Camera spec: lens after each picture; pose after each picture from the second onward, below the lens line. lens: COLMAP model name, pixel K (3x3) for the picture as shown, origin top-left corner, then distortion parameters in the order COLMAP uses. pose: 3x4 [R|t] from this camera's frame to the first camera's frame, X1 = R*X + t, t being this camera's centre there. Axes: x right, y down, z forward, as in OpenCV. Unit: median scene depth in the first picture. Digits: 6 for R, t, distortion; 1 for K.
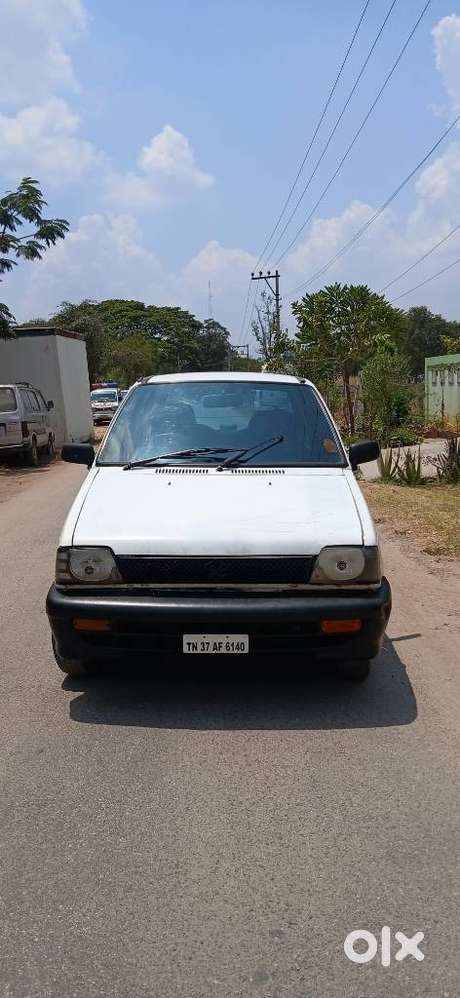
lens RADIAL K [[784.1, 0, 230.0], [0, 784.1, 499.0], [0, 0, 1]] dist [0.089236, -0.188850]
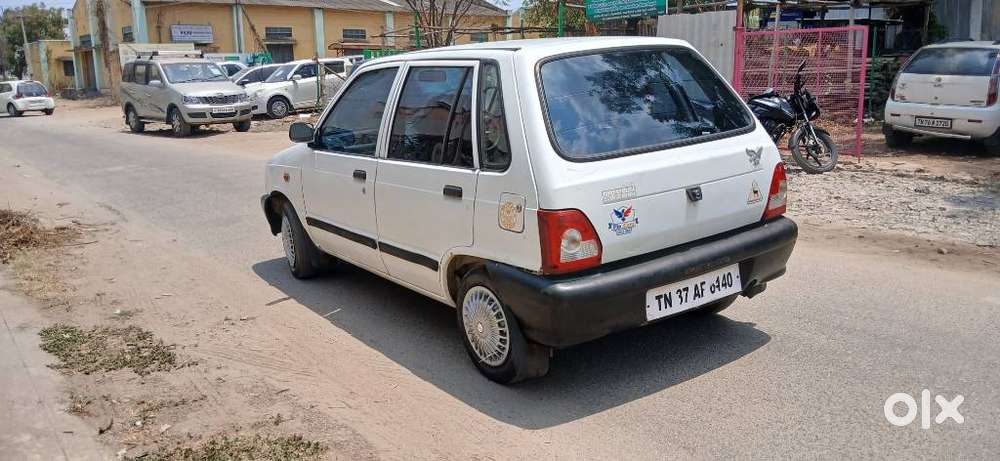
lens RADIAL K [[785.7, 0, 497.4], [0, 785.7, 230.8], [0, 0, 1]] dist [0.089236, -0.188850]
pose [[-0.806726, 0.176865, -0.563836, 0.638858], [-0.028963, 0.941177, 0.336670, -0.329626], [0.590215, 0.287931, -0.754150, 2.170914]]
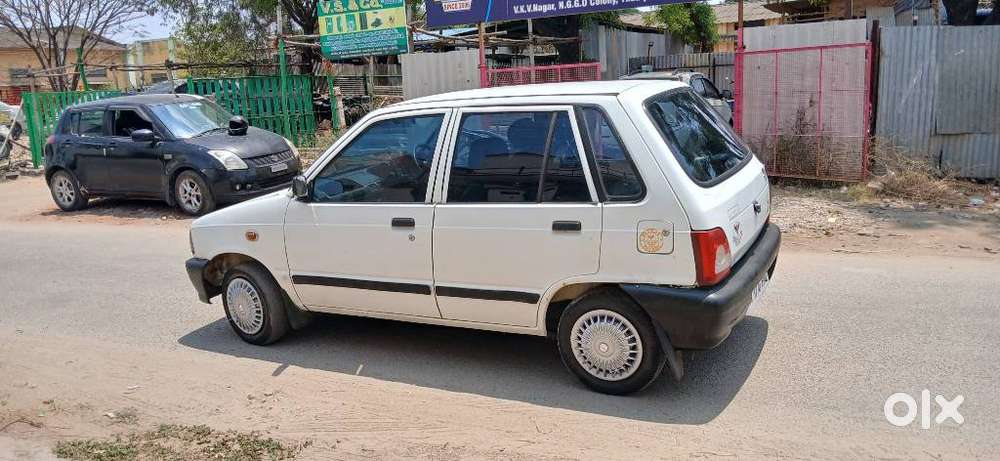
lens RADIAL K [[785.7, 0, 497.4], [0, 785.7, 230.8], [0, 0, 1]] dist [0.089236, -0.188850]
pose [[-0.449174, 0.223529, -0.865031, 1.030365], [-0.058793, 0.958704, 0.278263, -0.327241], [0.891508, 0.175846, -0.417482, 1.793134]]
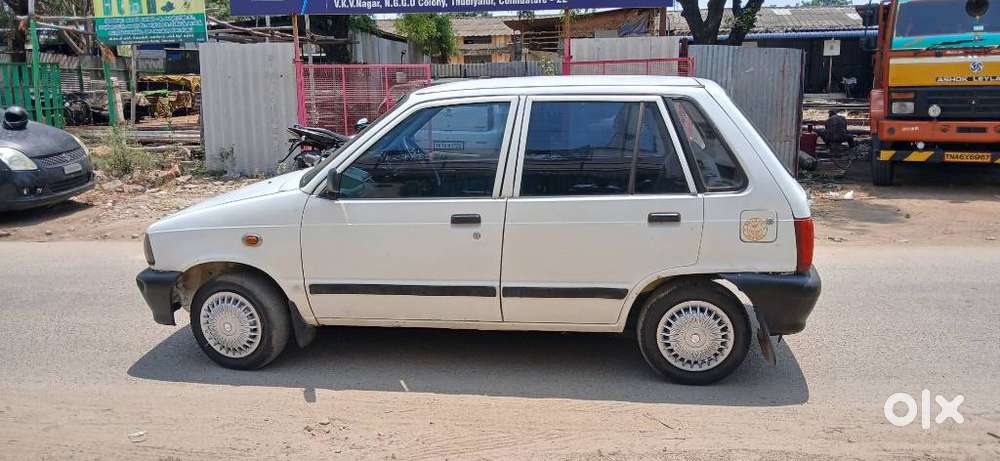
lens RADIAL K [[785.7, 0, 497.4], [0, 785.7, 230.8], [0, 0, 1]] dist [0.089236, -0.188850]
pose [[-0.109361, 0.221379, -0.969036, 1.104437], [-0.126964, 0.963787, 0.234509, -0.254354], [0.985860, 0.148679, -0.077293, 1.354957]]
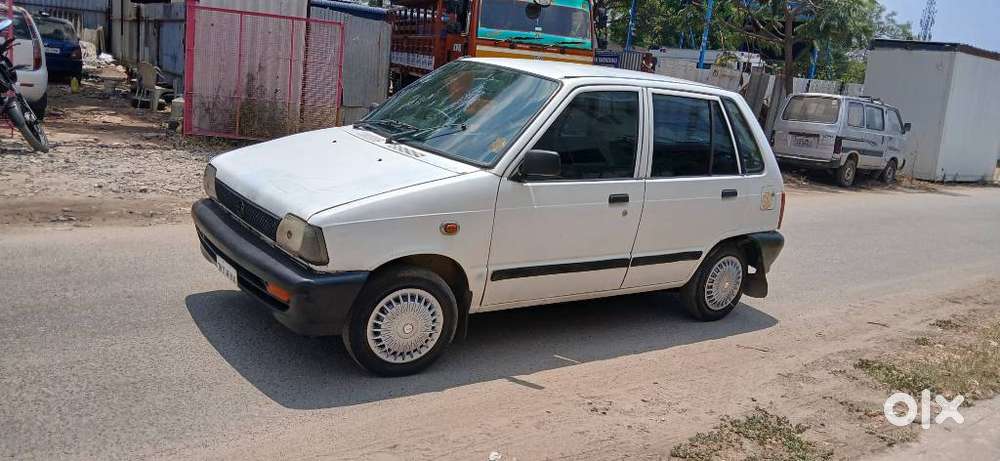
lens RADIAL K [[785.7, 0, 497.4], [0, 785.7, 230.8], [0, 0, 1]] dist [0.089236, -0.188850]
pose [[0.611113, 0.263856, -0.746271, 0.872334], [-0.243034, 0.959812, 0.140339, -0.105142], [0.753310, 0.095606, 0.650680, 0.440458]]
